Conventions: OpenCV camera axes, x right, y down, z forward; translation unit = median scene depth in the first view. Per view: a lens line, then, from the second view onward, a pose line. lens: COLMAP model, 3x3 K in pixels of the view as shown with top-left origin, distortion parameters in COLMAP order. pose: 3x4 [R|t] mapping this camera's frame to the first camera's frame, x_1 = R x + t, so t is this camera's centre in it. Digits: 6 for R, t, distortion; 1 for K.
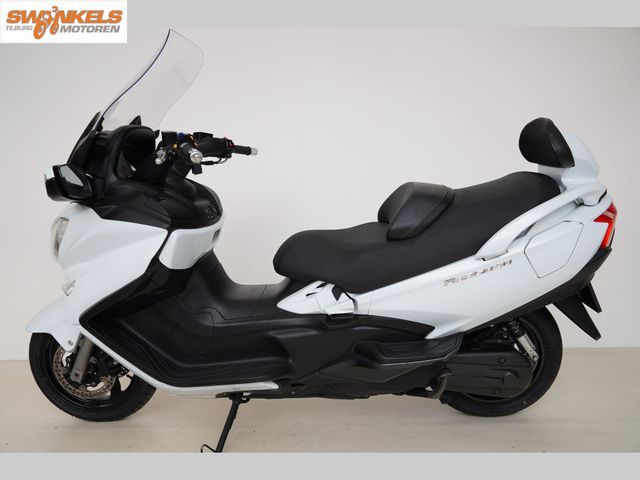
lens RADIAL K [[504.0, 0, 320.0], [0, 504.0, 240.0], [0, 0, 1]] dist [-0.071973, -0.002464]
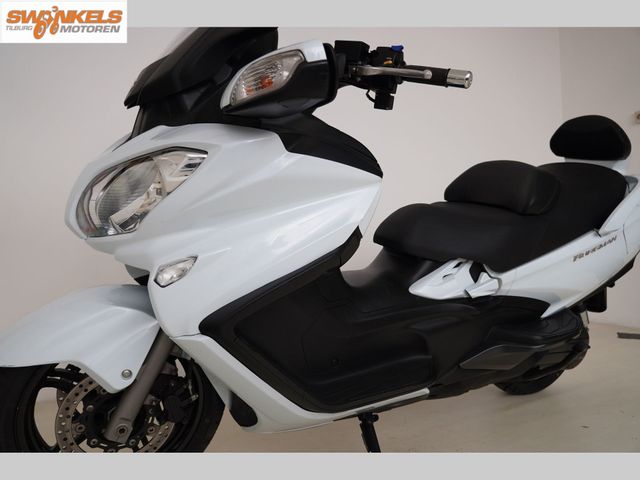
lens RADIAL K [[504.0, 0, 320.0], [0, 504.0, 240.0], [0, 0, 1]] dist [-0.071973, -0.002464]
pose [[0.828174, 0.023378, 0.559983, -0.692708], [0.000668, 0.999088, -0.042698, 0.085257], [-0.560470, 0.035736, 0.827403, 0.426924]]
